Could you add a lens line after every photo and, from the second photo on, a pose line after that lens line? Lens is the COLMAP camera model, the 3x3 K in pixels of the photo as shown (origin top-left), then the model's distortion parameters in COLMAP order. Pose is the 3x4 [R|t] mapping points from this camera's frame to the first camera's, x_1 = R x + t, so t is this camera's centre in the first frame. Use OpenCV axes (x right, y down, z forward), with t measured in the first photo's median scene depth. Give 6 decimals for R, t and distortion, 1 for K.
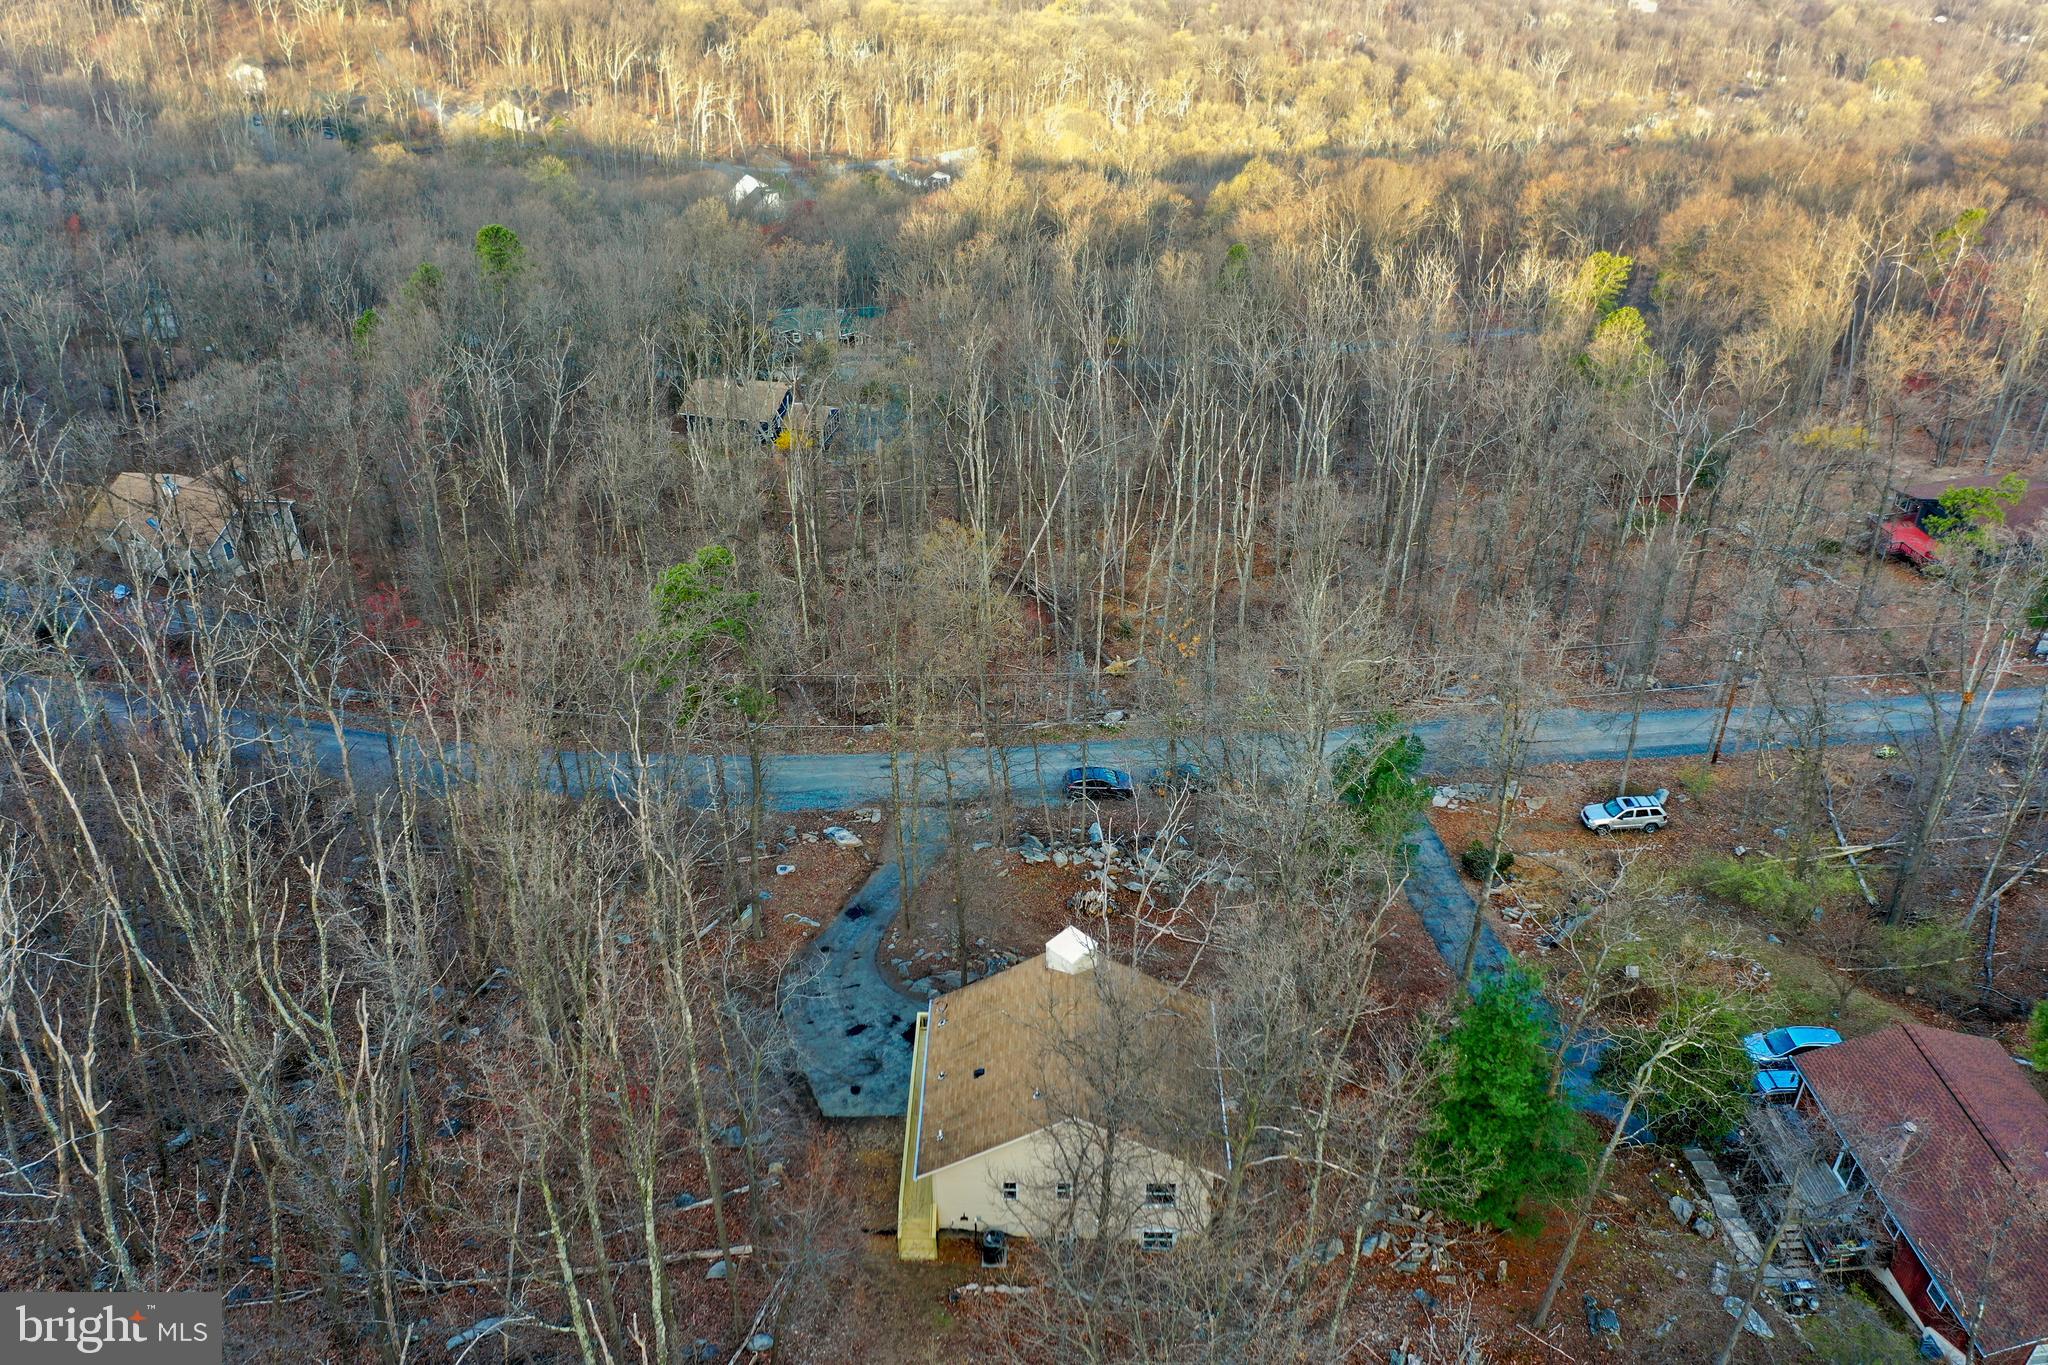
lens RADIAL K [[1625.8, 0, 1026.0], [0, 1625.8, 685.2], [0, 0, 1]] dist [-0.015959, -0.001204]
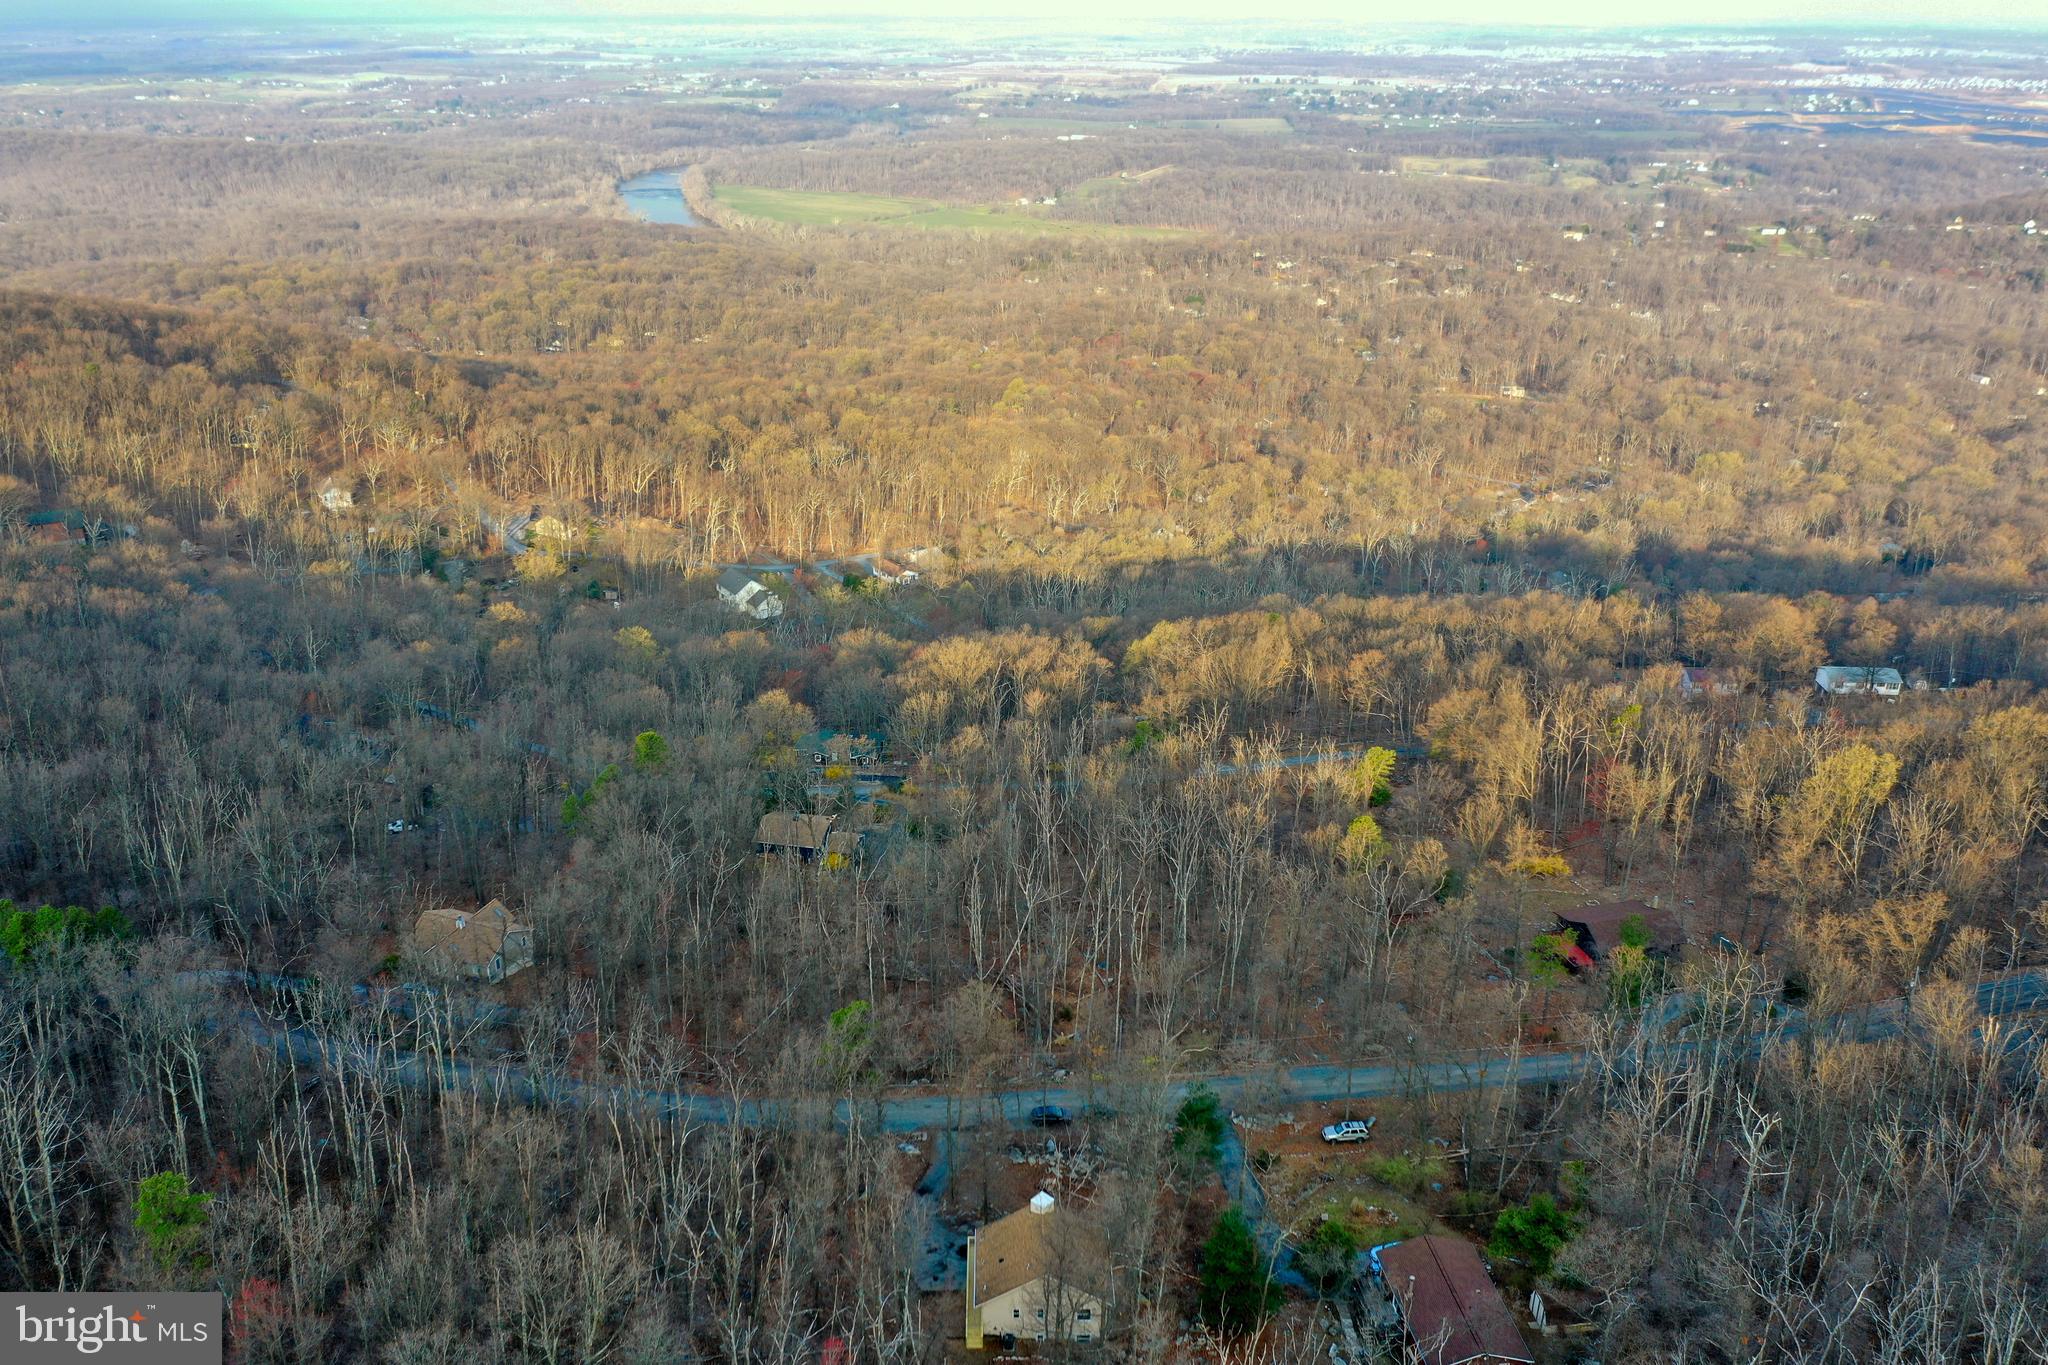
lens RADIAL K [[1625.8, 0, 1015.2], [0, 1625.8, 680.9], [0, 0, 1]] dist [-0.015959, -0.001204]
pose [[0.999605, -0.000924, 0.028101, -0.013333], [0.006065, 0.983016, -0.183419, -0.024280], [-0.027454, 0.183517, 0.982633, -0.243929]]
